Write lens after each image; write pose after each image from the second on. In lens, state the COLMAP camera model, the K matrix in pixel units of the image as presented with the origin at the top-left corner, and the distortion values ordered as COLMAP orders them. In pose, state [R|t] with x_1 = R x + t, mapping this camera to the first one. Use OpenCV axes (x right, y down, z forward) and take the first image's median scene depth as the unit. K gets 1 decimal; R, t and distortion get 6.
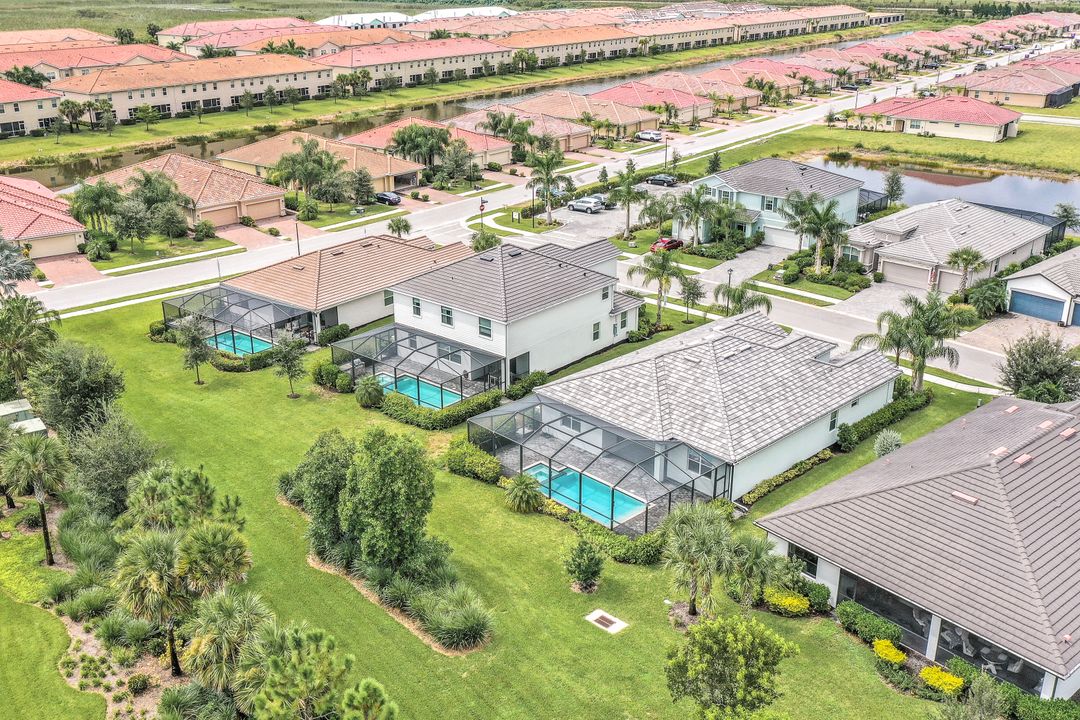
lens RADIAL K [[1022.3, 0, 534.8], [0, 1022.3, 348.4], [0, 0, 1]] dist [-0.003221, 0.004966]
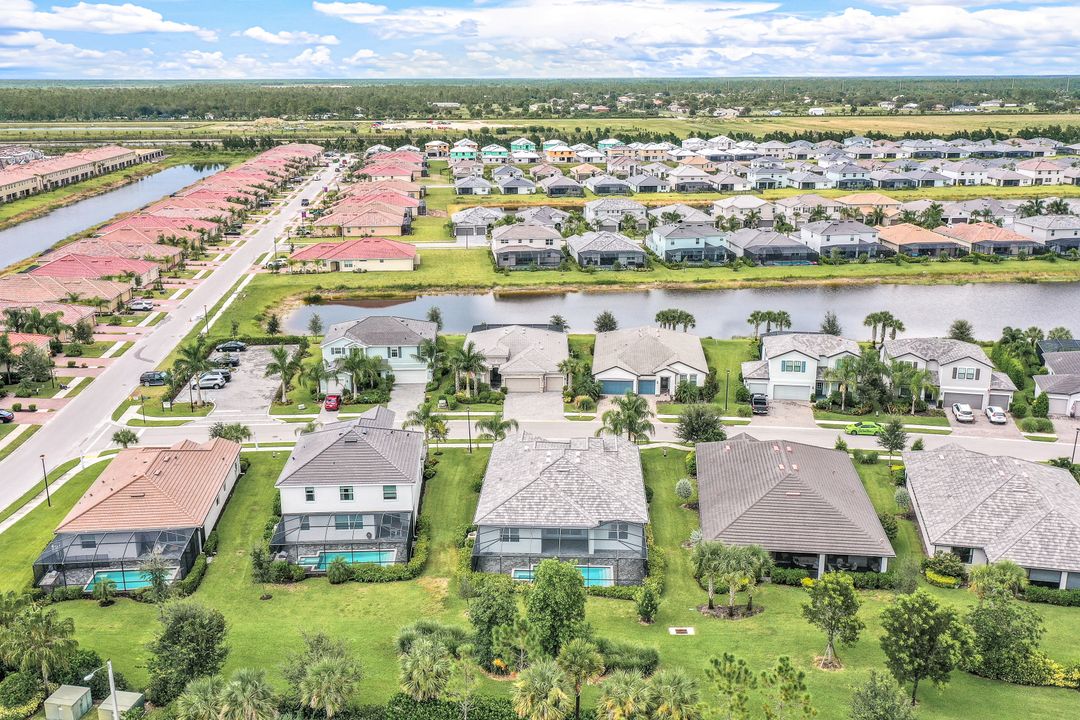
lens RADIAL K [[1022.3, 0, 534.8], [0, 1022.3, 348.4], [0, 0, 1]] dist [-0.003221, 0.004966]
pose [[0.724484, -0.178151, 0.665872, -0.612840], [0.246845, 0.969010, -0.009318, -0.115285], [-0.643576, 0.171117, 0.746008, -0.069399]]
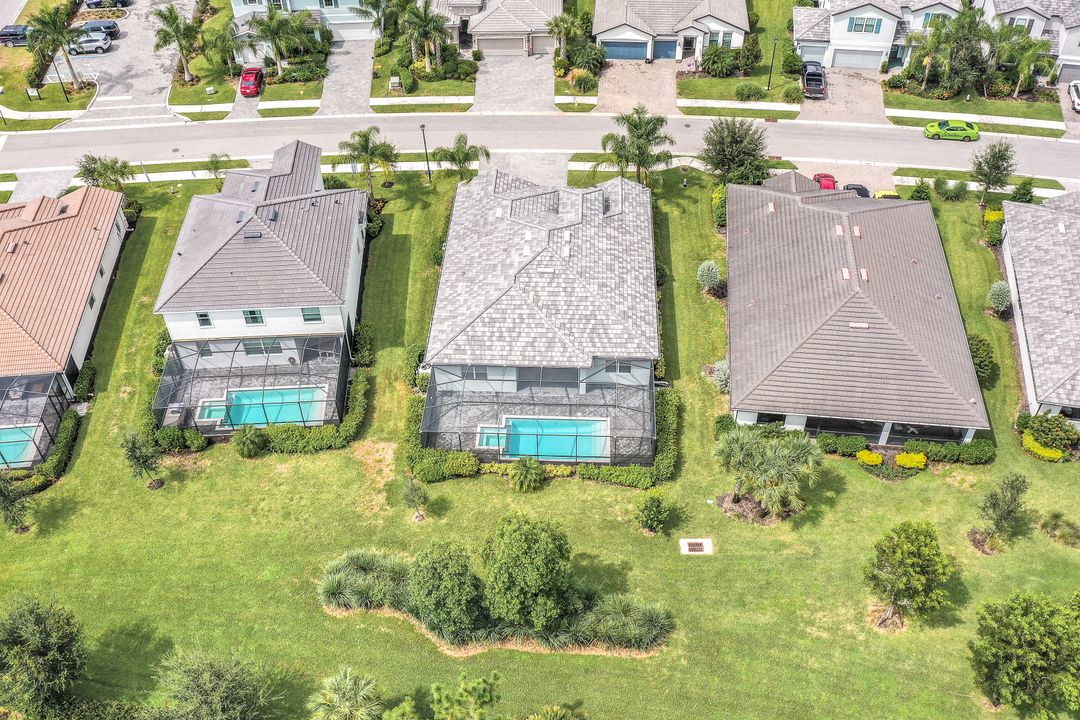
lens RADIAL K [[1022.3, 0, 534.8], [0, 1022.3, 348.4], [0, 0, 1]] dist [-0.003221, 0.004966]
pose [[0.724567, -0.479762, 0.494804, -0.318747], [0.258523, 0.854708, 0.450157, -0.304482], [-0.638881, -0.198250, 0.743322, 0.145762]]
